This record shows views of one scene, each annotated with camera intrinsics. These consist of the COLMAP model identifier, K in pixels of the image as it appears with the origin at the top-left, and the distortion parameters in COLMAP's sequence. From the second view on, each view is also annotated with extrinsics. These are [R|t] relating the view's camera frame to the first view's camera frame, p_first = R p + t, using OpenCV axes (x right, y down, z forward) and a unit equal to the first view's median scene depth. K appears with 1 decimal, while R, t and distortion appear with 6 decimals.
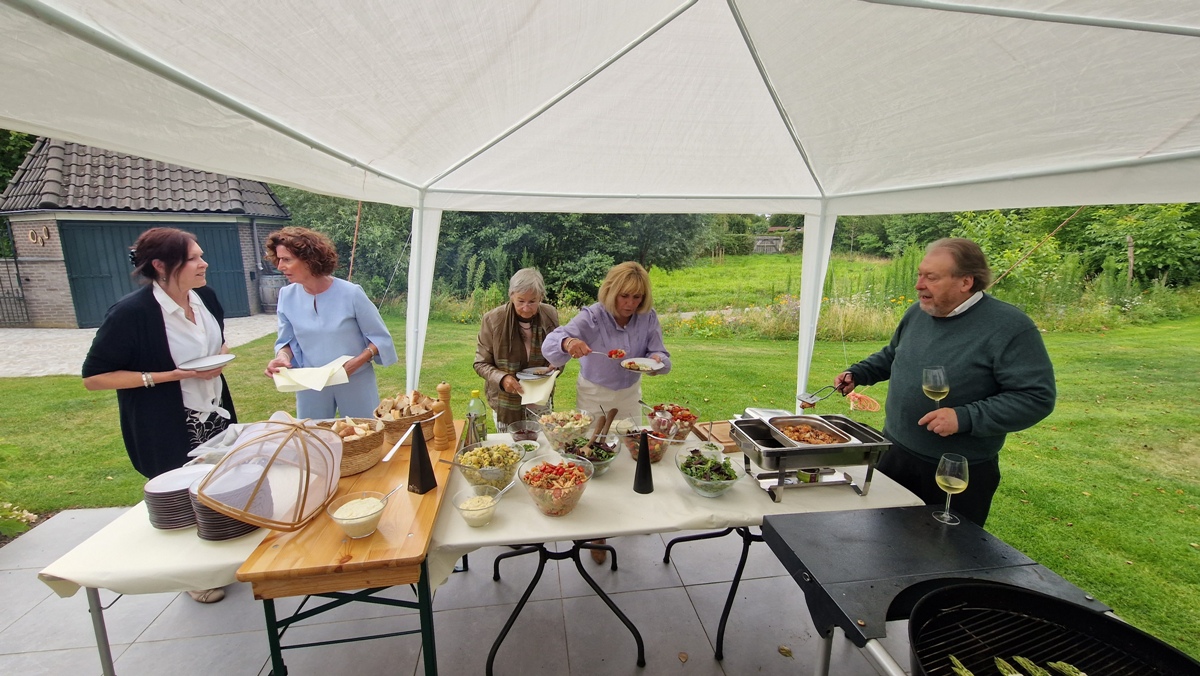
lens RADIAL K [[496.9, 0, 603.5], [0, 496.9, 338.5], [0, 0, 1]] dist [0.013936, -0.008145]
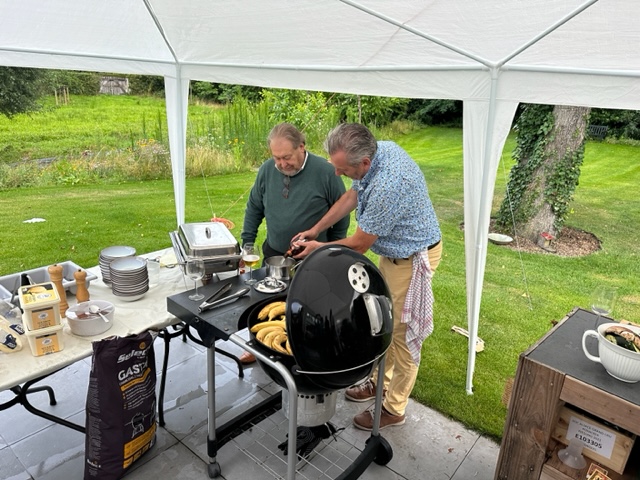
lens RADIAL K [[449.6, 0, 321.2], [0, 449.6, 239.8], [0, 0, 1]] dist [0.095531, -0.114587]
pose [[0.750329, -0.171877, 0.638329, -0.025223], [0.082539, 0.982410, 0.167504, -0.004934], [-0.655891, -0.072996, 0.751318, -0.031462]]
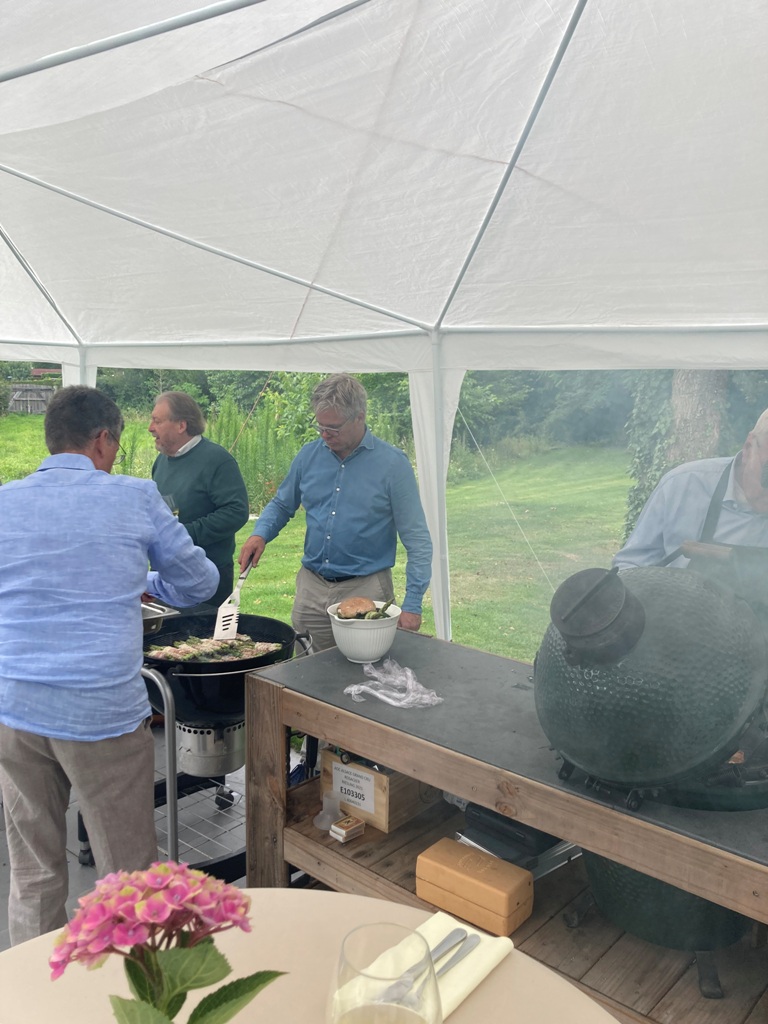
lens RADIAL K [[841.3, 0, 381.6], [0, 841.3, 506.4], [0, 0, 1]] dist [0.059744, -0.062330]
pose [[0.765229, -0.072777, 0.639631, -0.041805], [0.111333, 0.993579, -0.020145, 0.028224], [-0.634058, 0.086628, 0.768418, -0.143277]]
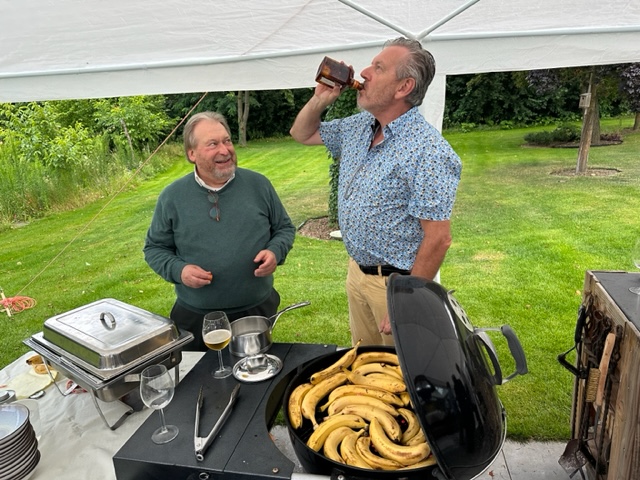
lens RADIAL K [[449.6, 0, 321.2], [0, 449.6, 239.8], [0, 0, 1]] dist [0.095531, -0.114587]
pose [[0.328260, -0.283738, 0.900965, -0.021736], [0.251514, 0.945640, 0.206169, -0.011462], [-0.910487, 0.158928, 0.381780, 0.054253]]
